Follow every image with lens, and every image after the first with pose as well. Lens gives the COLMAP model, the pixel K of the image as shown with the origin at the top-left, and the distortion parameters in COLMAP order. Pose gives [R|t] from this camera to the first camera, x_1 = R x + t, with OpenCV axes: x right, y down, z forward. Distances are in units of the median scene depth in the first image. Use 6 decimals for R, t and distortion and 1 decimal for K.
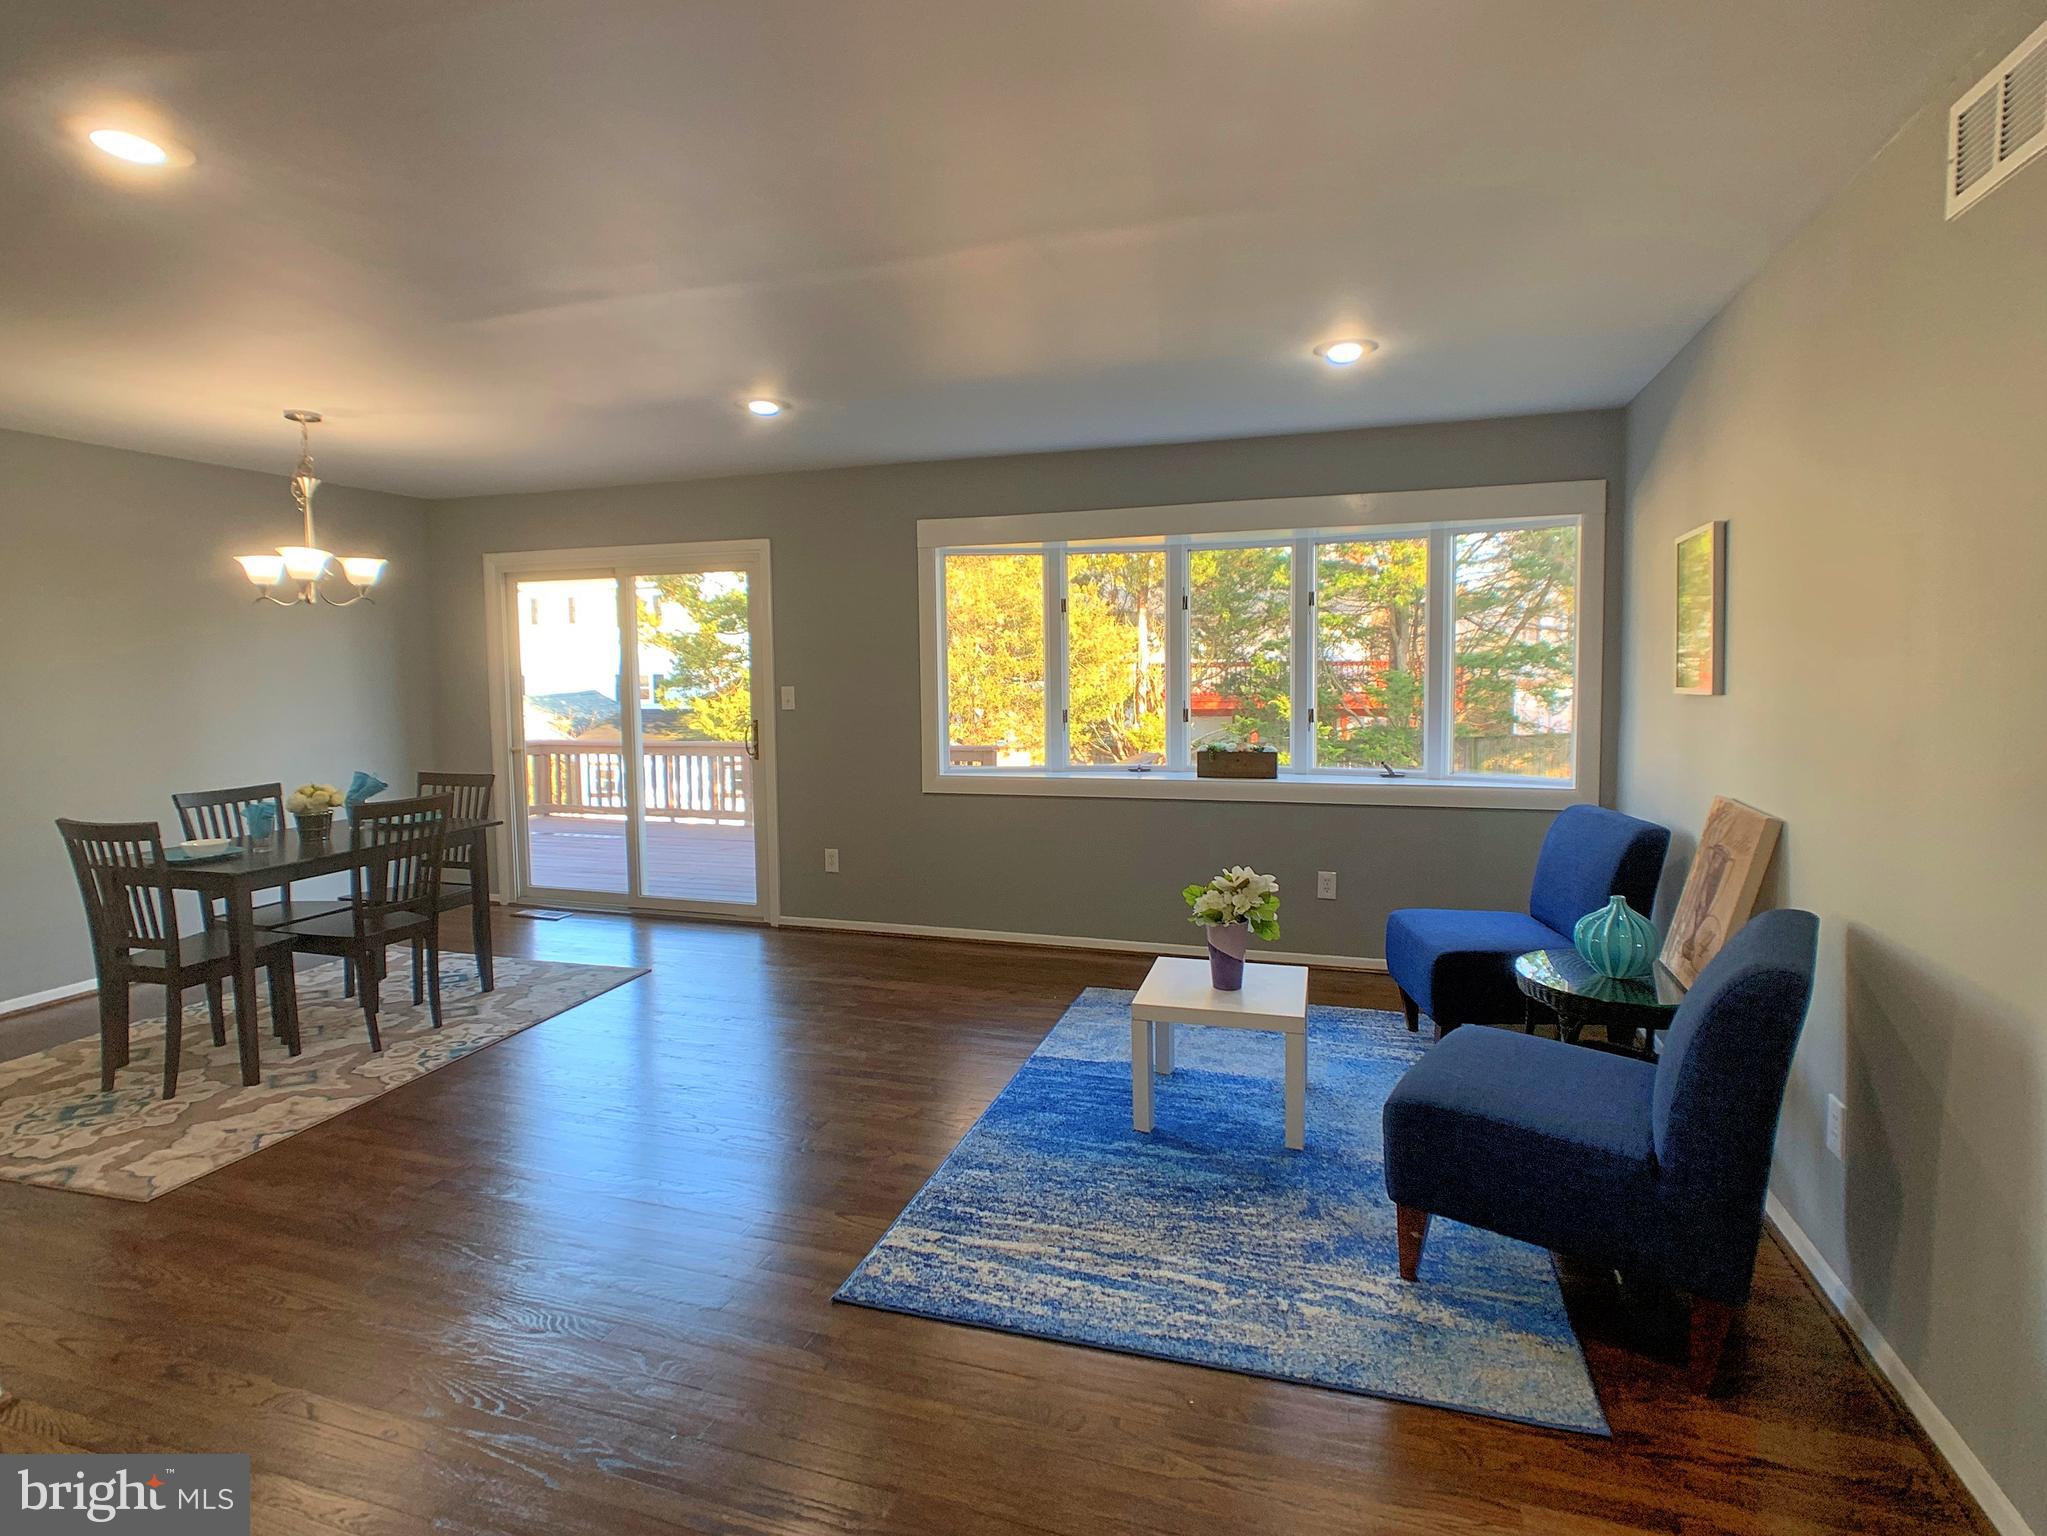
lens RADIAL K [[1015.5, 0, 1037.4], [0, 1015.5, 726.5], [0, 0, 1]] dist [-0.021012, -0.000669]
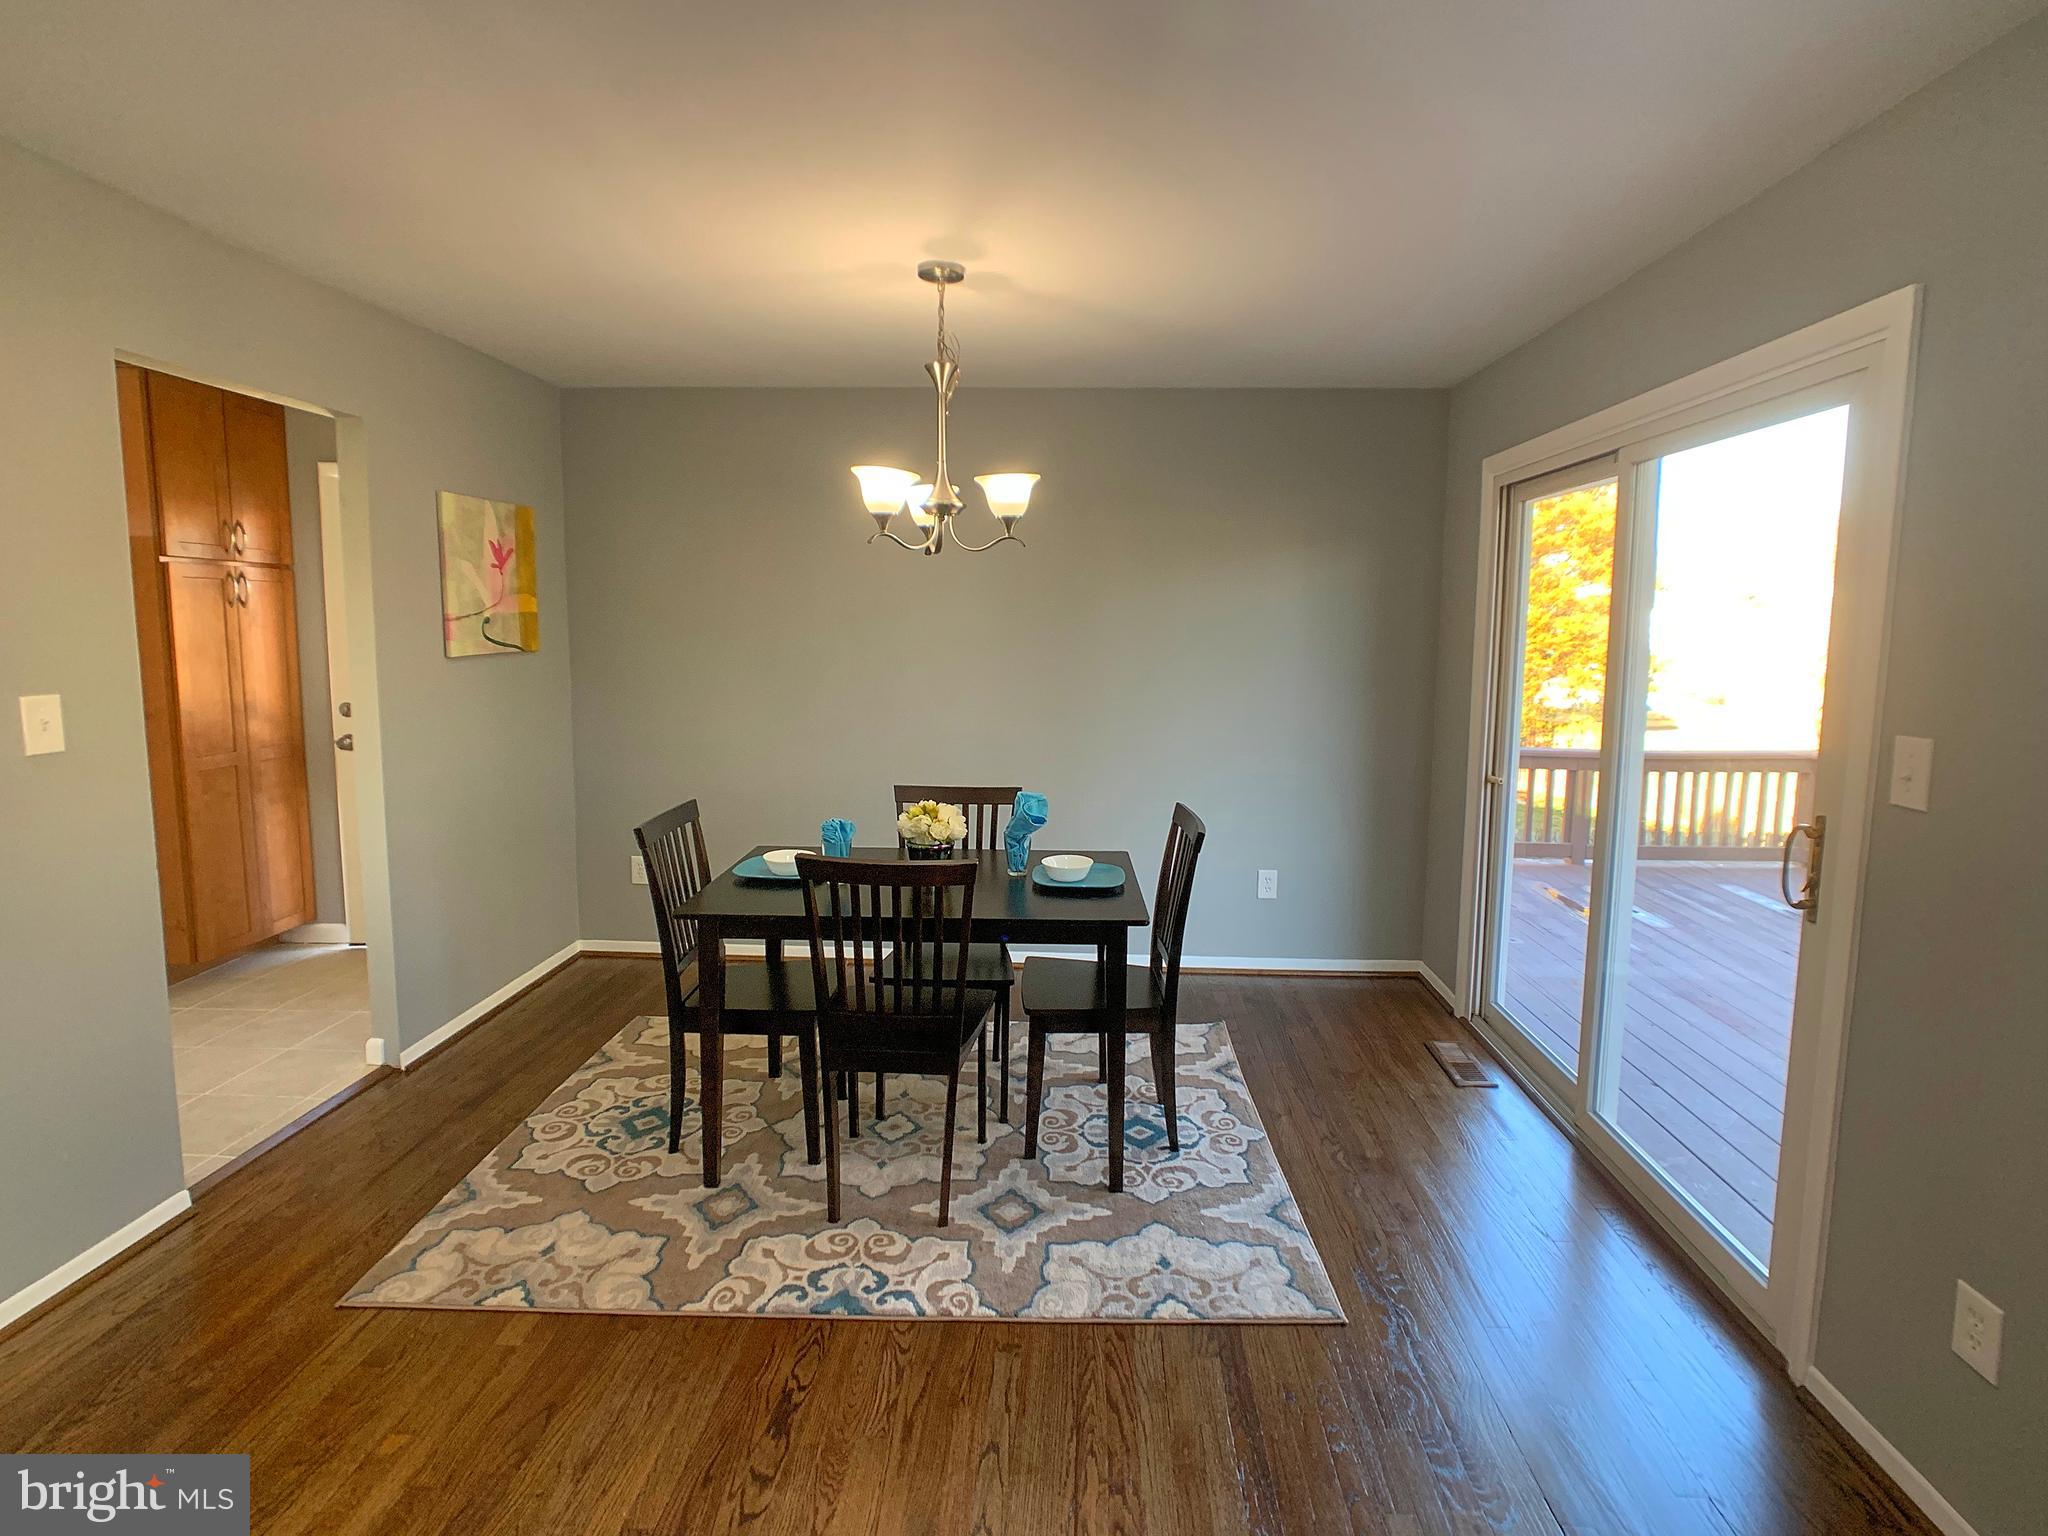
lens RADIAL K [[998.8, 0, 1040.3], [0, 998.8, 726.4], [0, 0, 1]] dist [-0.036100, 0.014658]
pose [[0.261003, 0.108393, -0.959233, -0.029245], [-0.074232, 0.992987, 0.092009, -0.073929], [0.962480, 0.047192, 0.267219, 0.962845]]
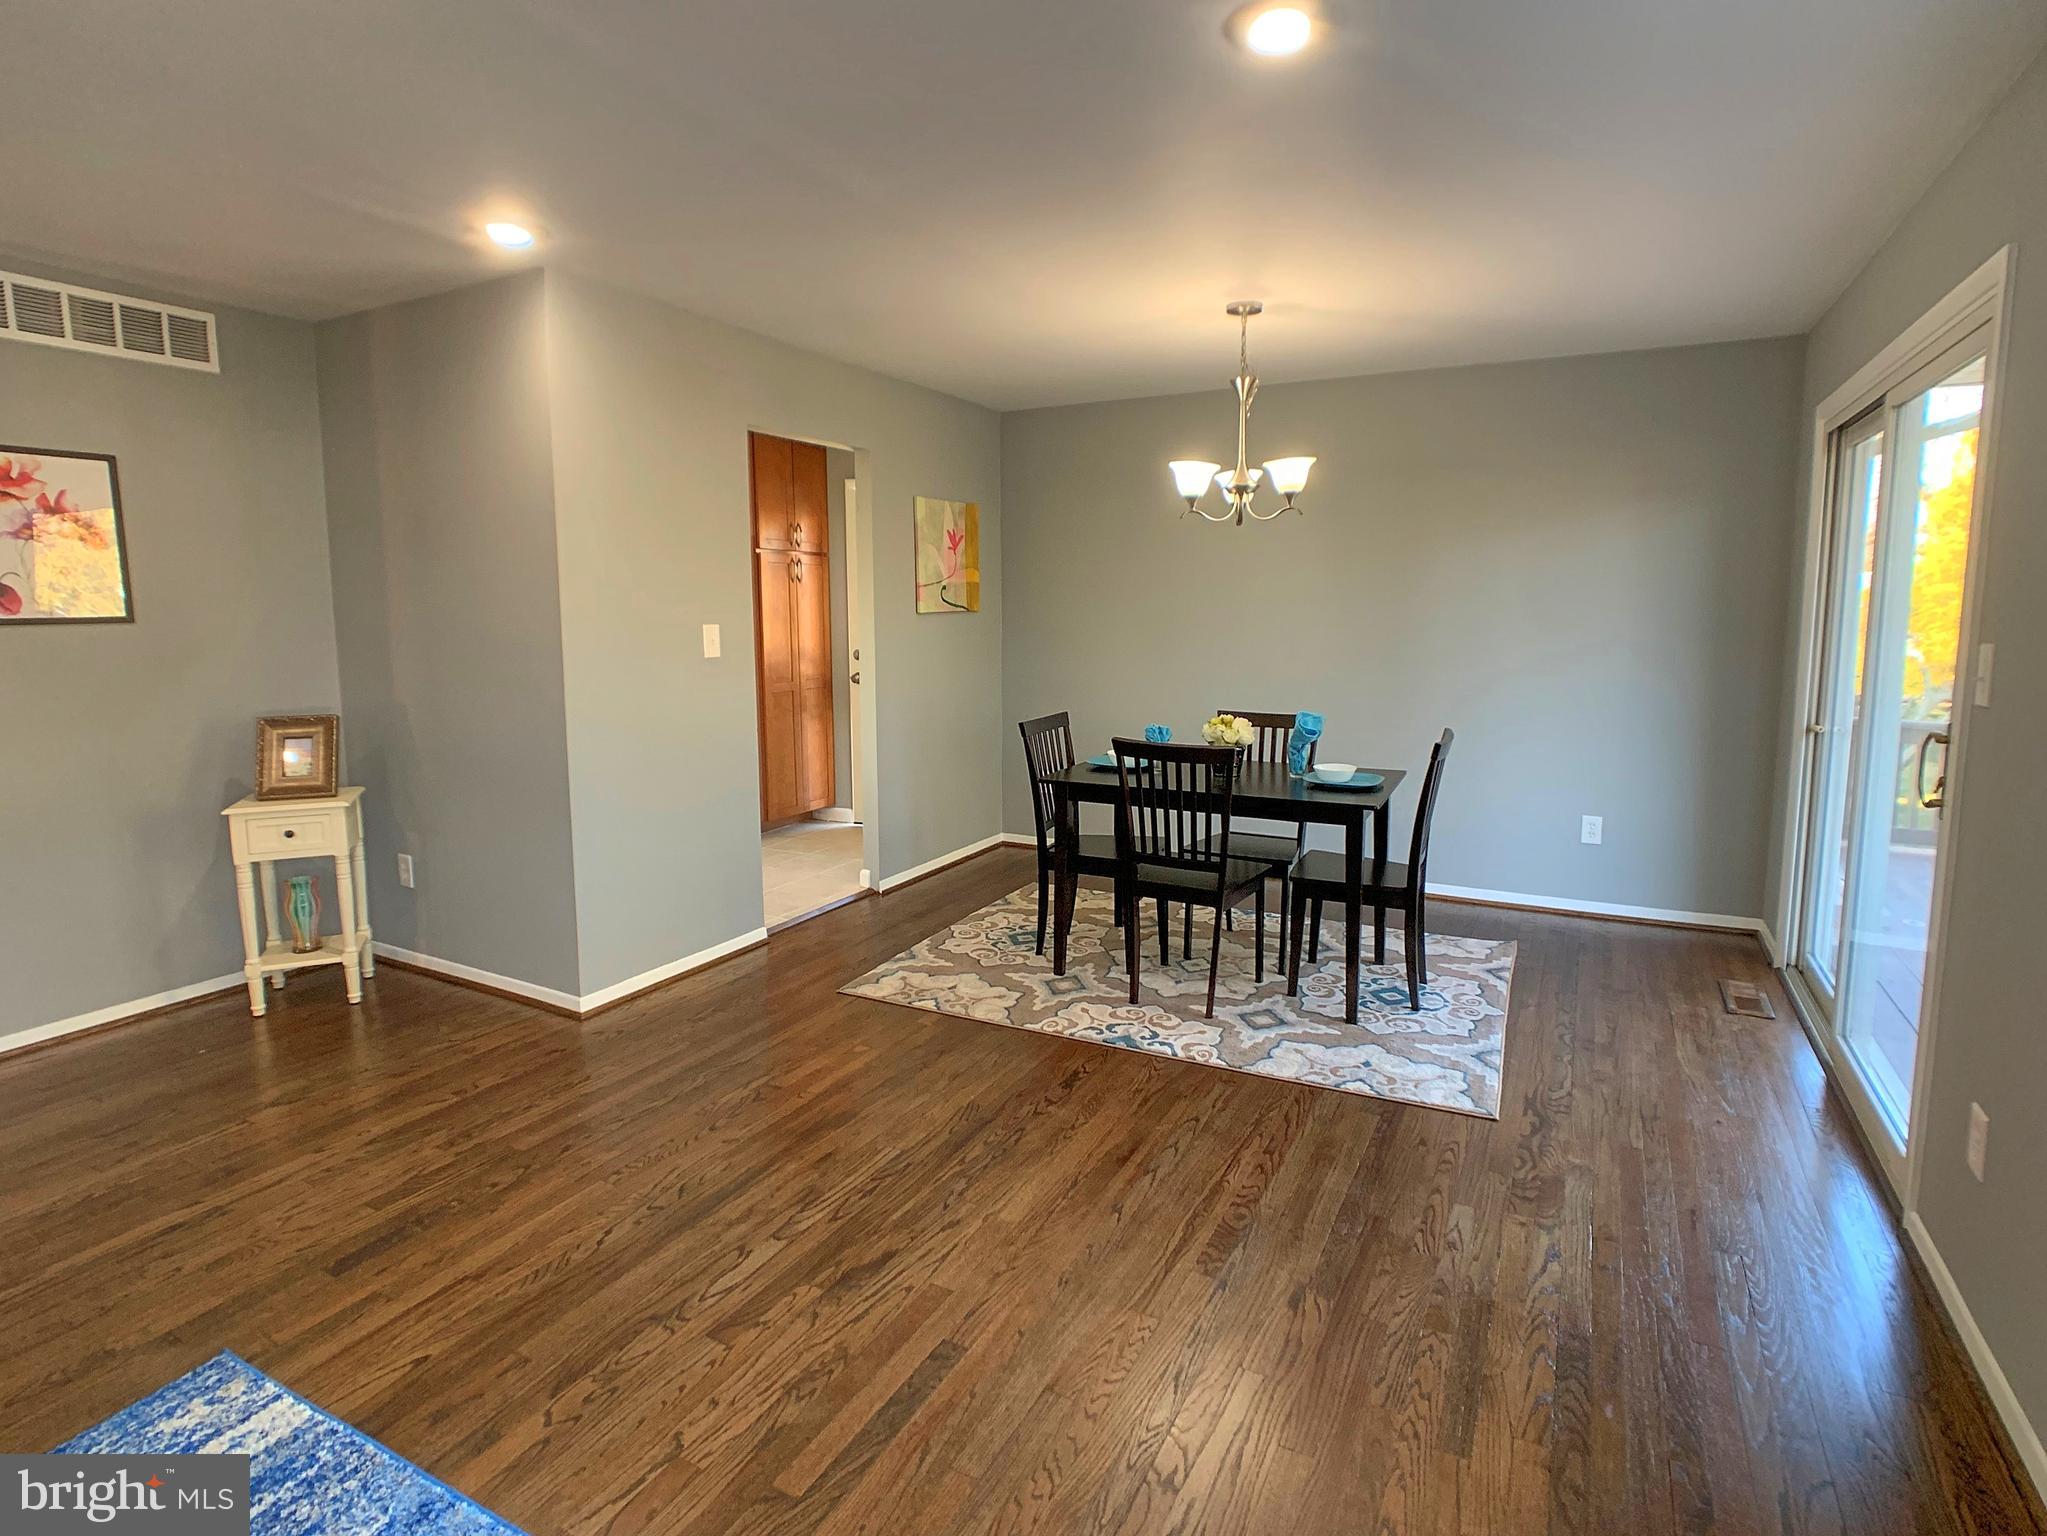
lens RADIAL K [[1015.5, 0, 1037.4], [0, 1015.5, 726.5], [0, 0, 1]] dist [-0.021012, -0.000669]
pose [[-0.178646, 0.123921, -0.976078, 0.251988], [-0.059022, 0.988901, 0.136352, -0.055485], [0.982142, 0.081968, -0.169349, 1.075109]]
